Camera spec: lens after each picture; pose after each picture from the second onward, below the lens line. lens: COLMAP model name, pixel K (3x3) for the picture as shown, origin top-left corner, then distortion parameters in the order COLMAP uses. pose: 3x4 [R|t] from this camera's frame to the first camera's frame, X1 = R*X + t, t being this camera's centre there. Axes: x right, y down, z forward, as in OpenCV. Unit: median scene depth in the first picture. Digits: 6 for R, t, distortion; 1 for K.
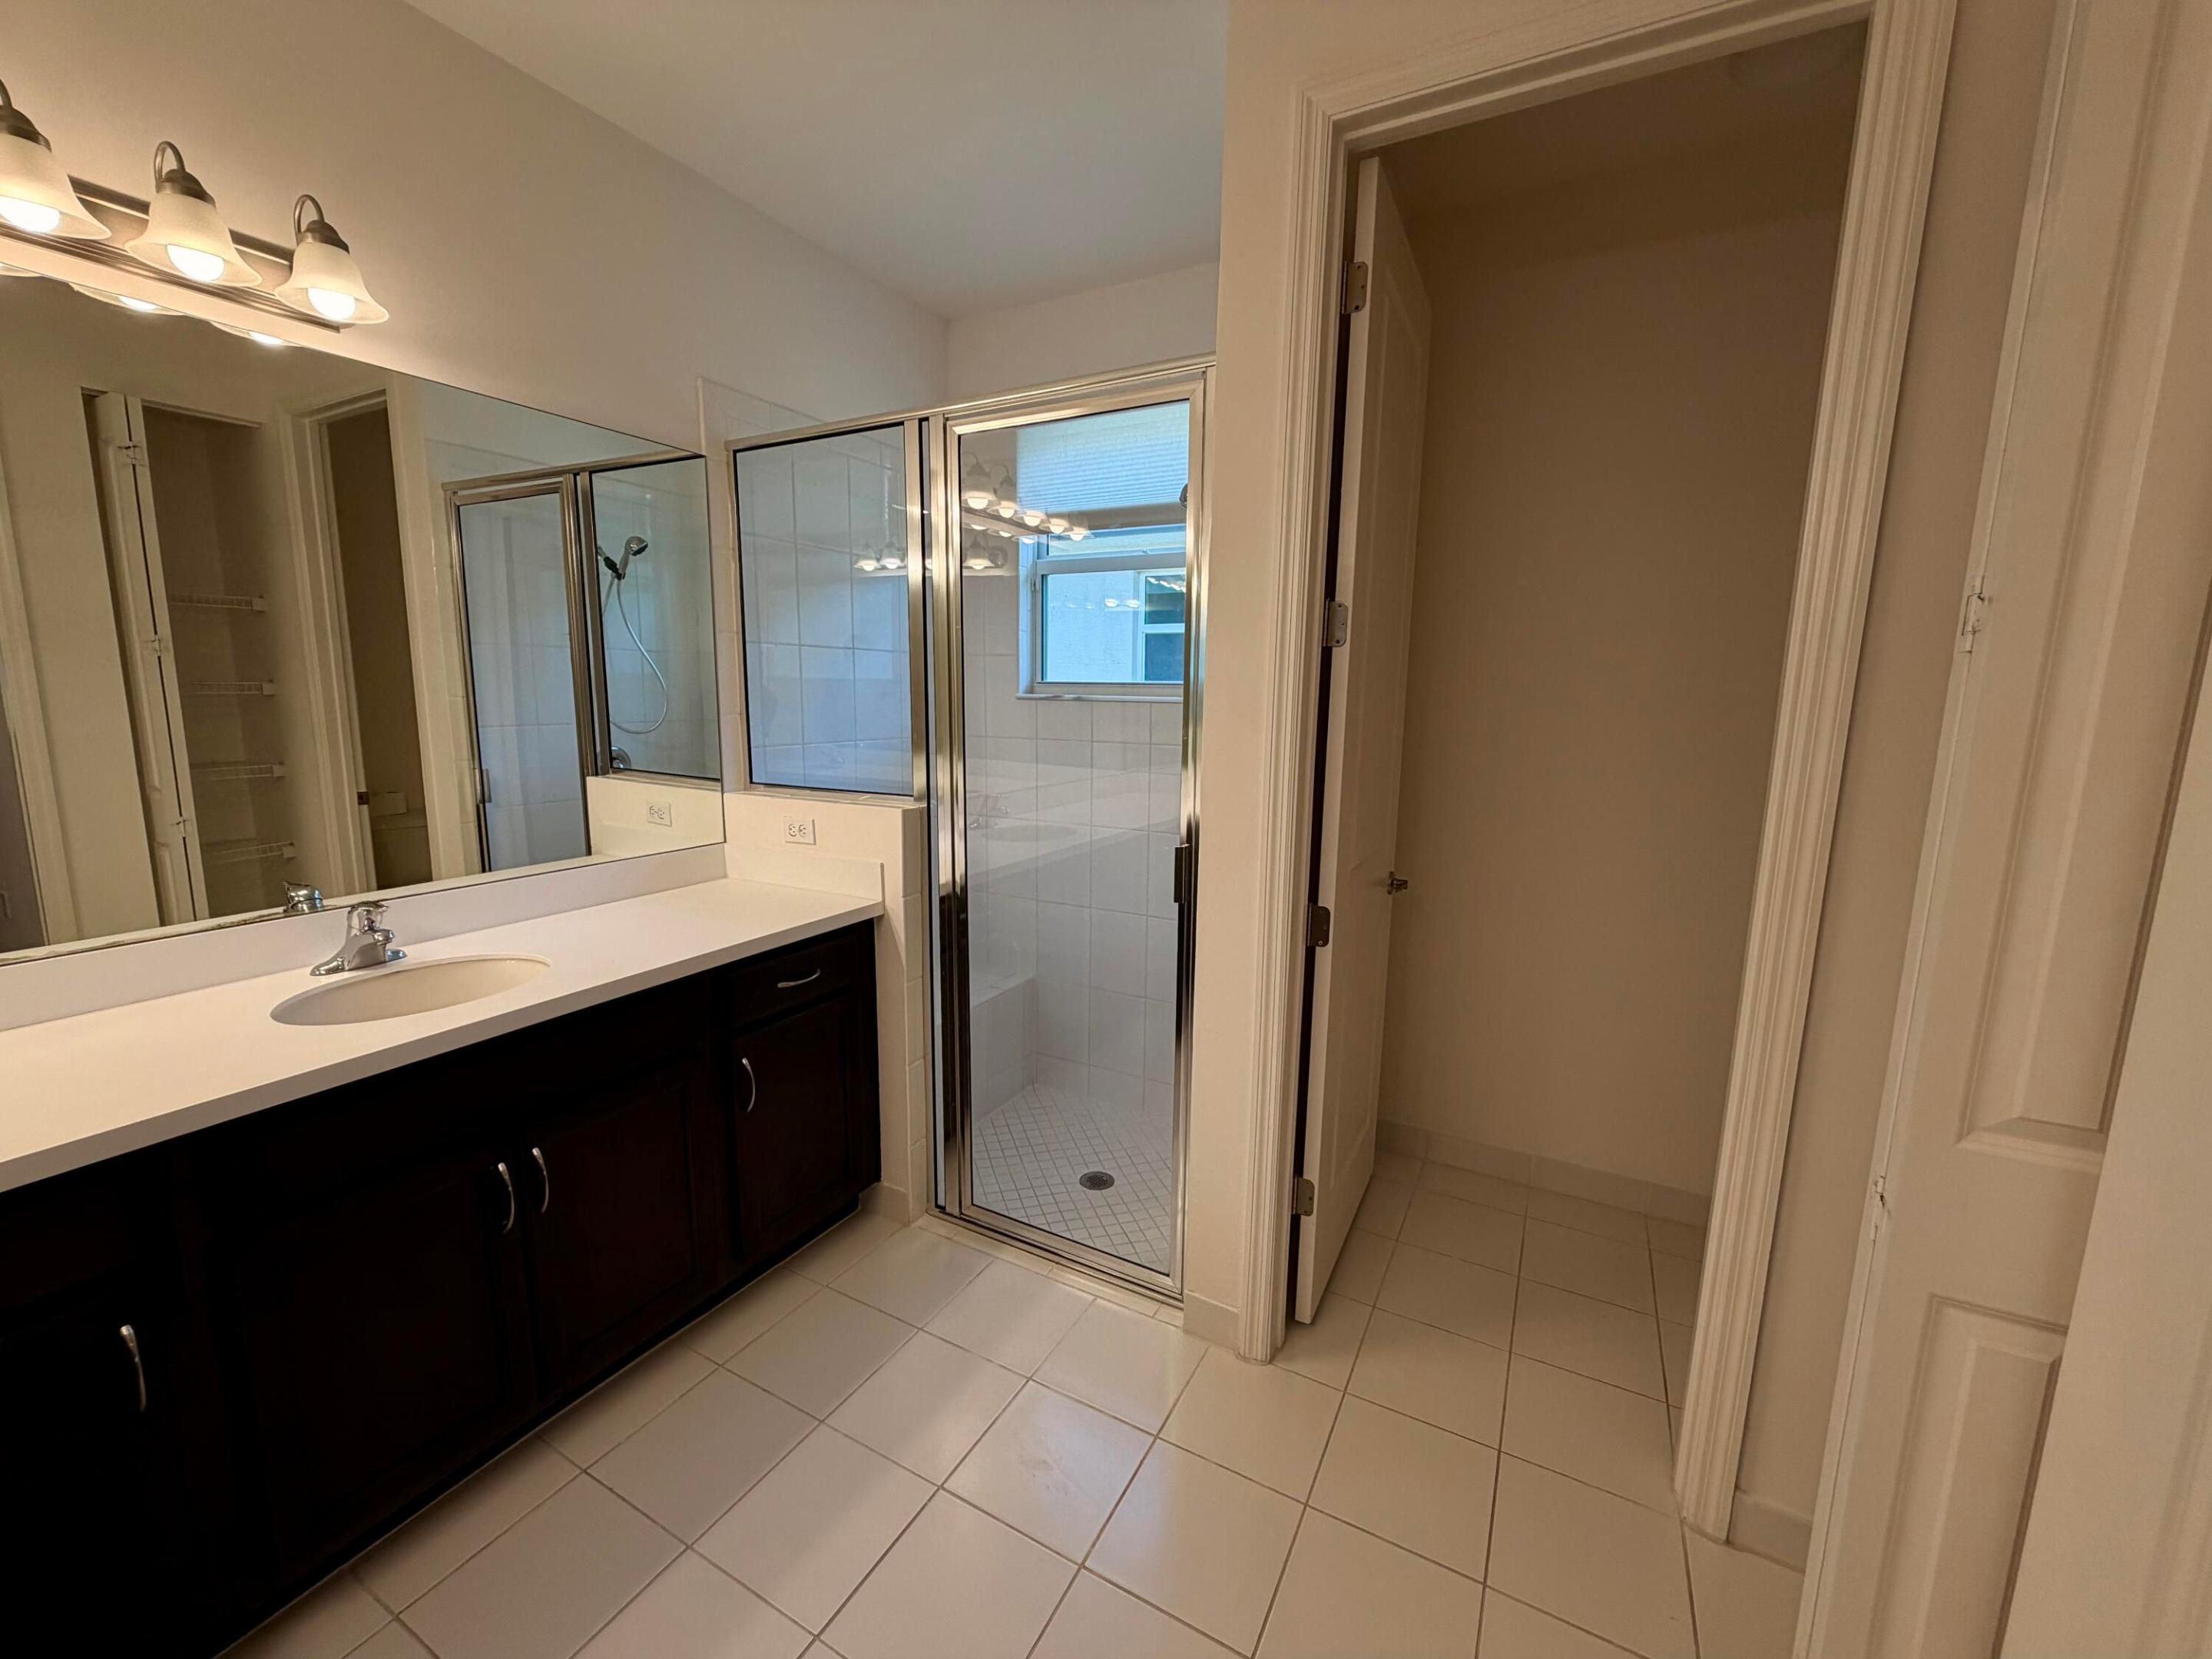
lens RADIAL K [[884.2, 0, 1092.1], [0, 884.2, 829.5], [0, 0, 1]] dist [-0.000540, -0.000265]
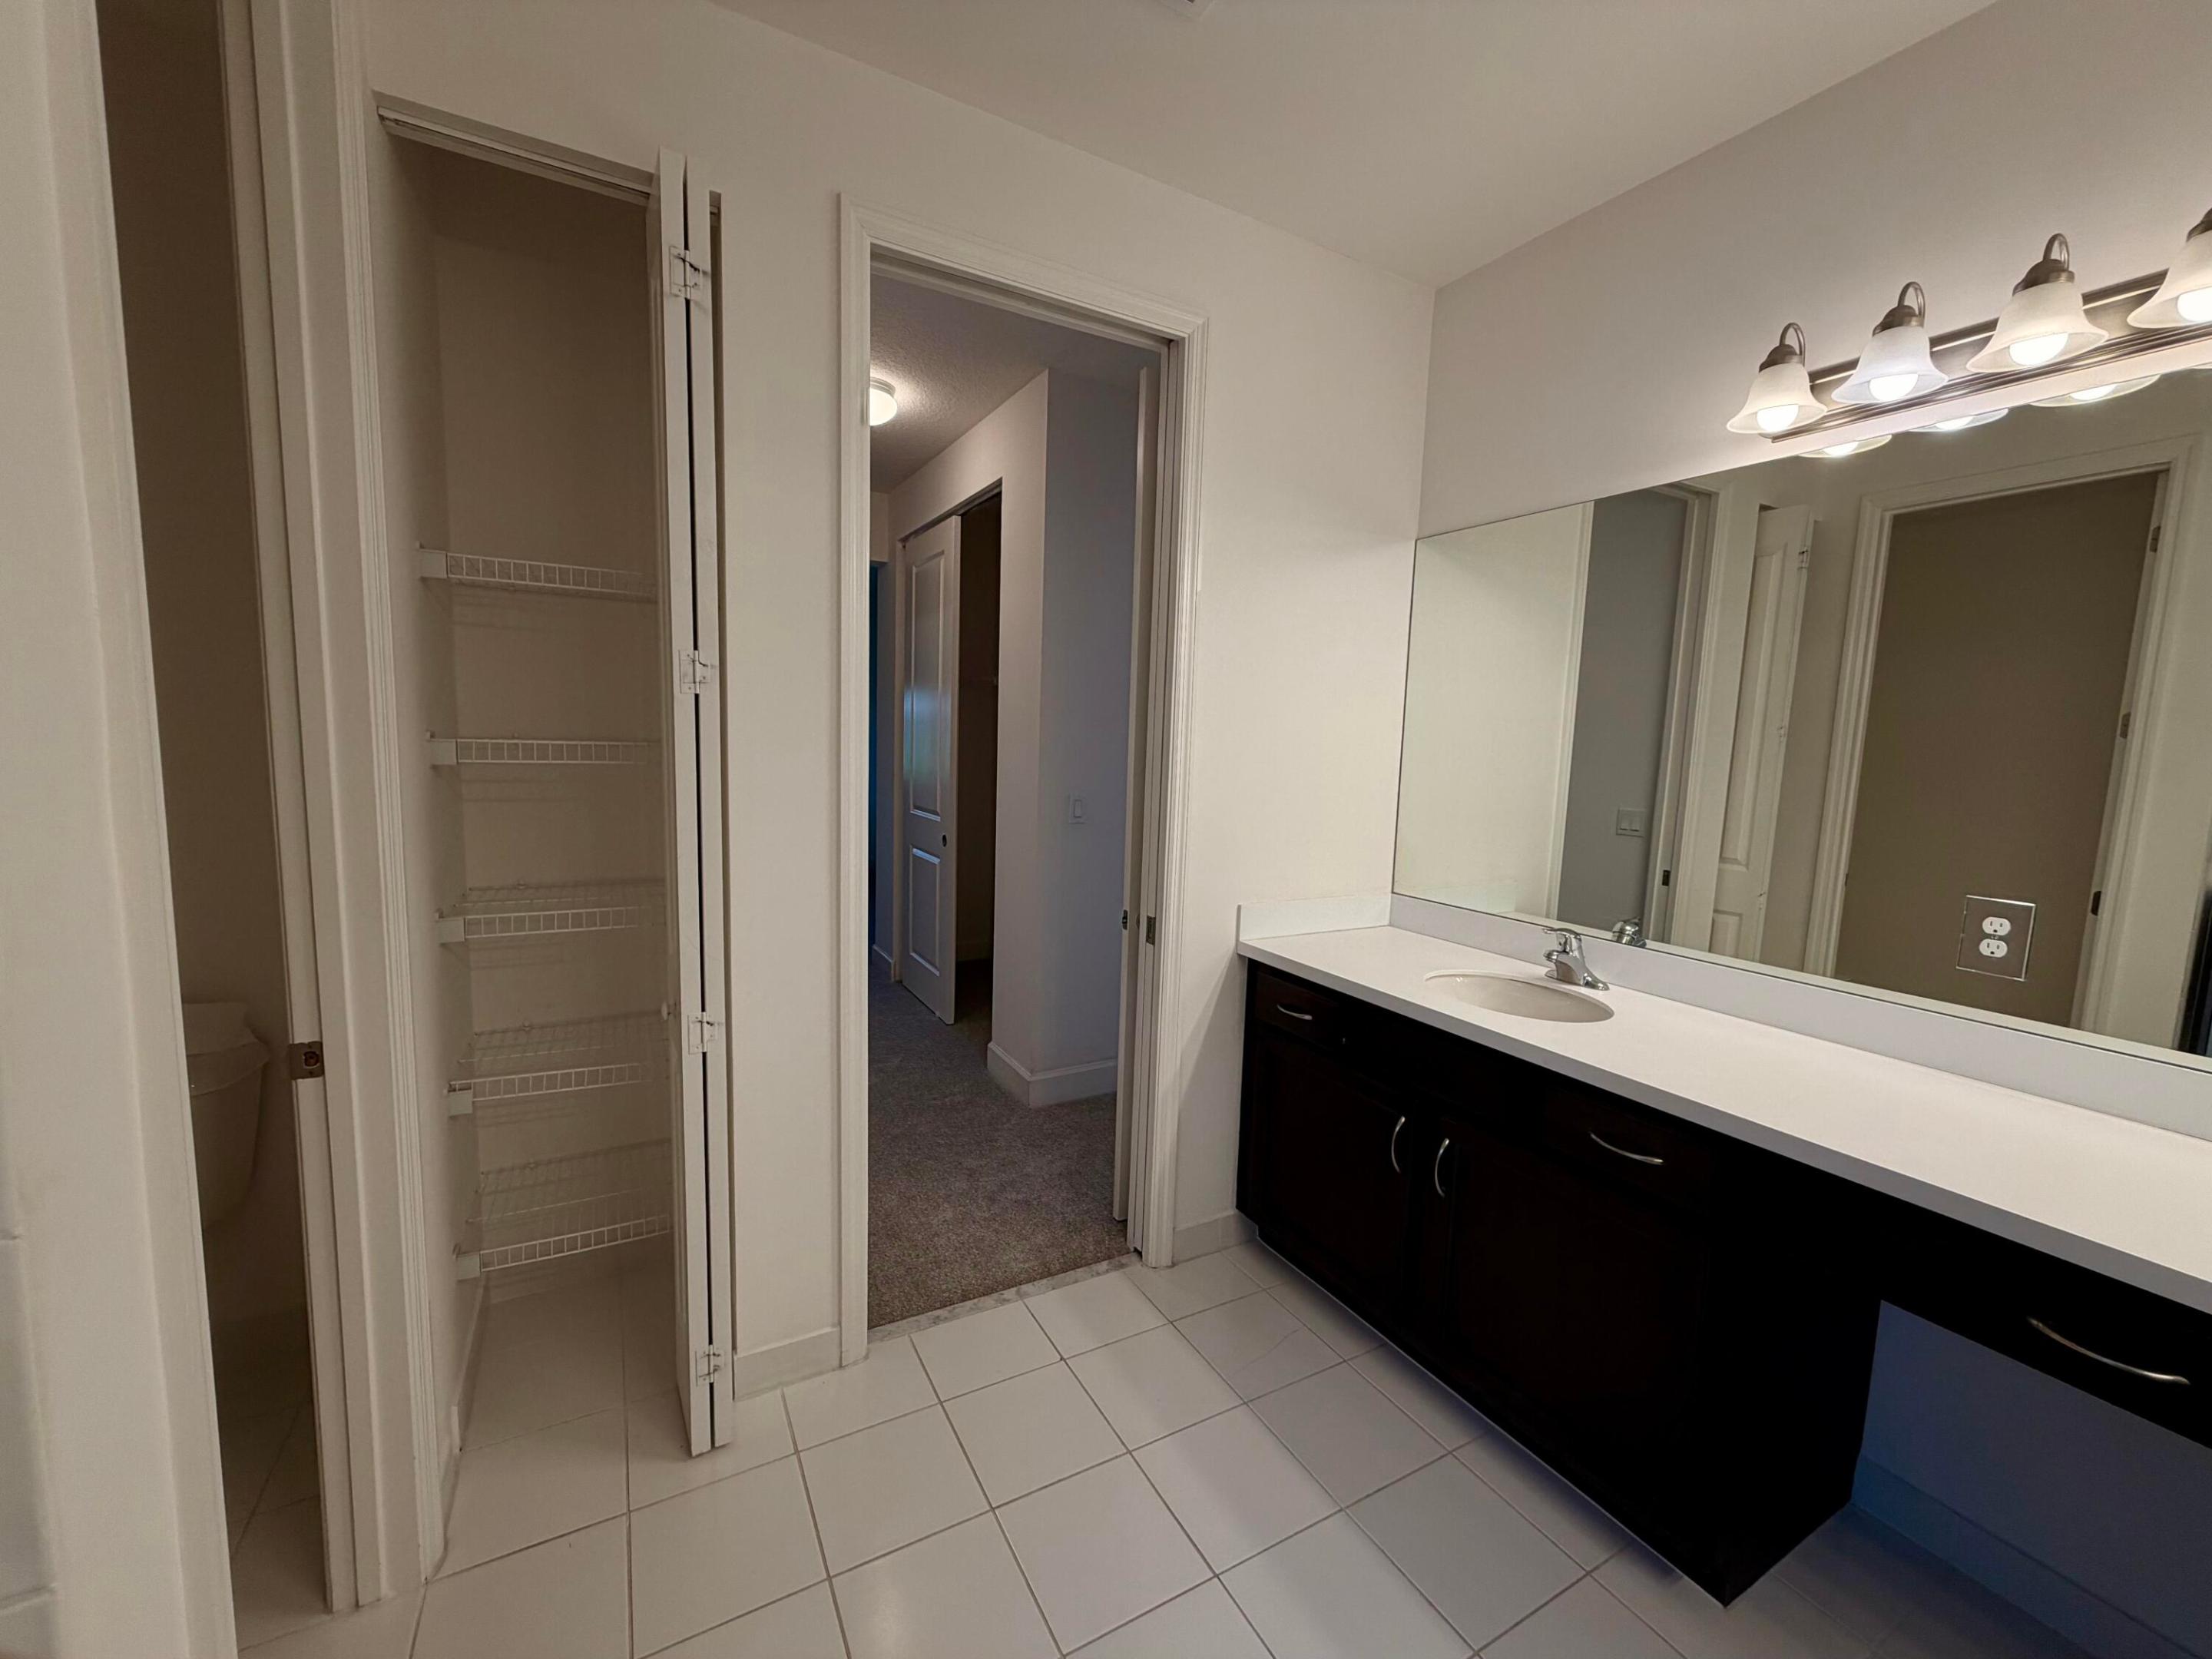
lens RADIAL K [[884.2, 0, 1092.2], [0, 884.2, 828.2], [0, 0, 1]] dist [-0.000540, -0.000265]
pose [[-0.536852, 0.062110, -0.841387, 0.463302], [-0.169355, 0.969054, 0.179593, -0.134758], [0.826504, 0.238908, -0.509720, 0.843584]]
